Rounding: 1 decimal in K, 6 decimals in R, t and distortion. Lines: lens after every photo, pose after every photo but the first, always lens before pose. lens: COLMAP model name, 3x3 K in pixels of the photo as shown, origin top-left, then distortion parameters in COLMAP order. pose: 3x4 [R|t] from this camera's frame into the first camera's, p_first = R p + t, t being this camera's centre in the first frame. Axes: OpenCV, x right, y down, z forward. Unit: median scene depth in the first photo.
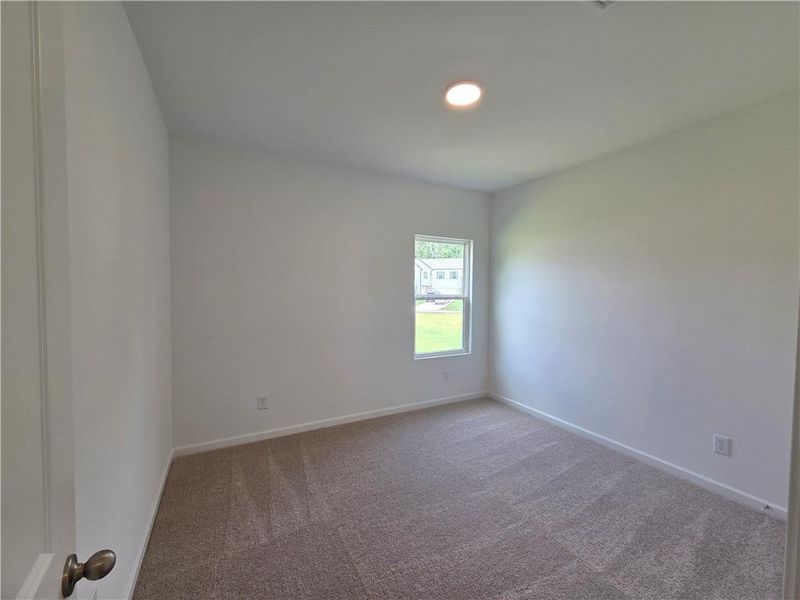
lens RADIAL K [[326.2, 0, 397.9], [0, 326.2, 298.4], [0, 0, 1]] dist [0.010730, -0.000323]
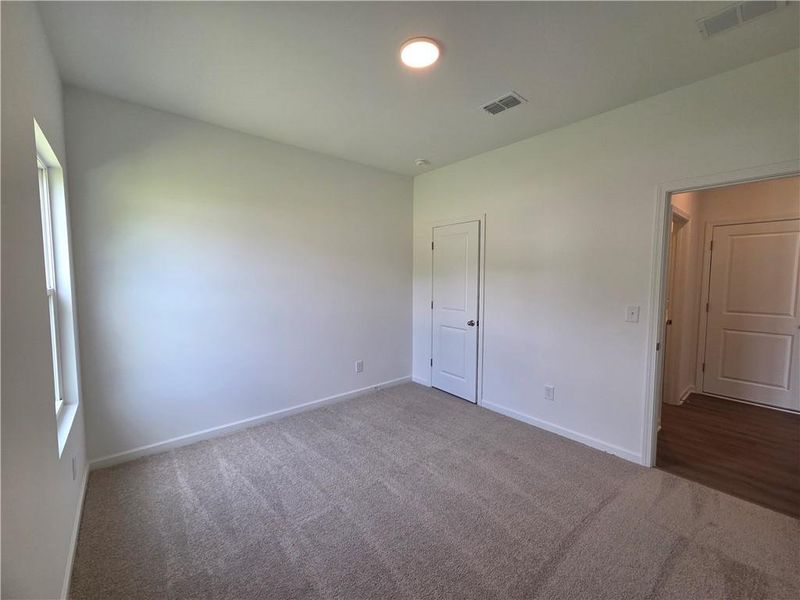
lens RADIAL K [[326.2, 0, 400.7], [0, 326.2, 300.6], [0, 0, 1]] dist [0.010730, -0.000323]
pose [[-0.208164, -0.096538, 0.973318, -0.512383], [0.022348, 0.994388, 0.103407, -0.043636], [-0.977839, 0.043278, -0.204838, 0.894357]]
